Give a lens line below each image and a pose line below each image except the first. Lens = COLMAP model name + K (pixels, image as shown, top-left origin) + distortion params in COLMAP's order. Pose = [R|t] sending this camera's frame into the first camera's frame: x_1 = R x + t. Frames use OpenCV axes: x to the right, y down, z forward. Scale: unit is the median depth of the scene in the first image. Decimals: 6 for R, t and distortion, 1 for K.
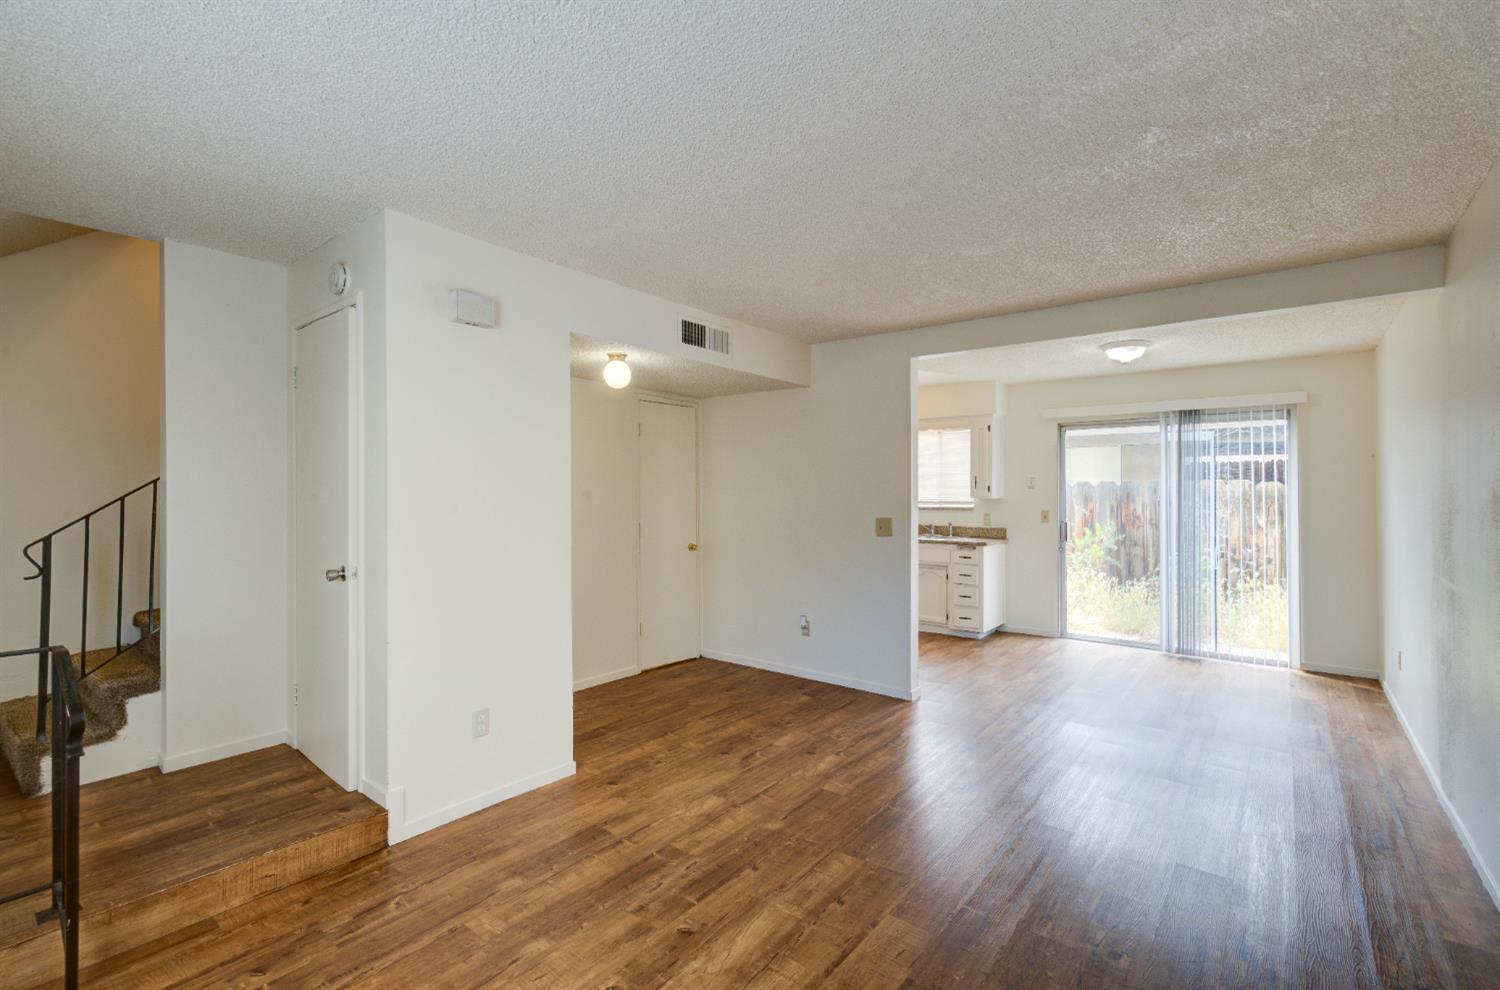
lens RADIAL K [[669.8, 0, 751.1], [0, 669.8, 500.8], [0, 0, 1]] dist [-0.002248, -0.000162]
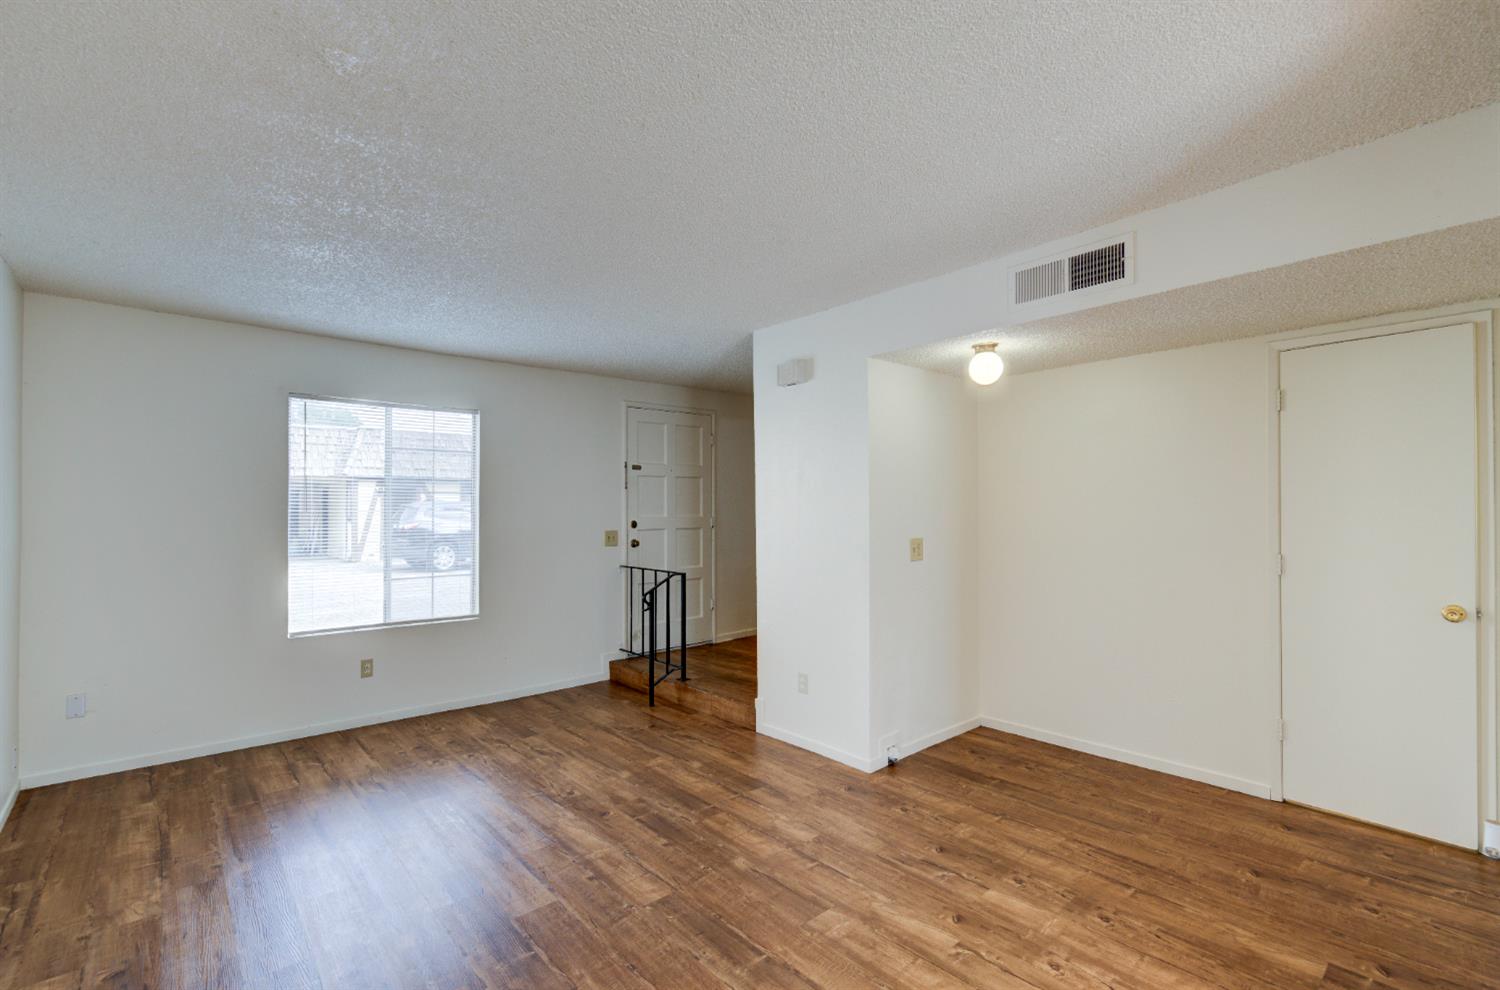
lens RADIAL K [[669.1, 0, 739.0], [0, 669.1, 500.5], [0, 0, 1]] dist [0.002602, 0.000494]
pose [[-0.195382, -0.019235, -0.980539, 0.828522], [-0.000516, 0.999810, -0.019510, 0.001173], [0.980727, -0.003306, -0.195354, 1.025009]]
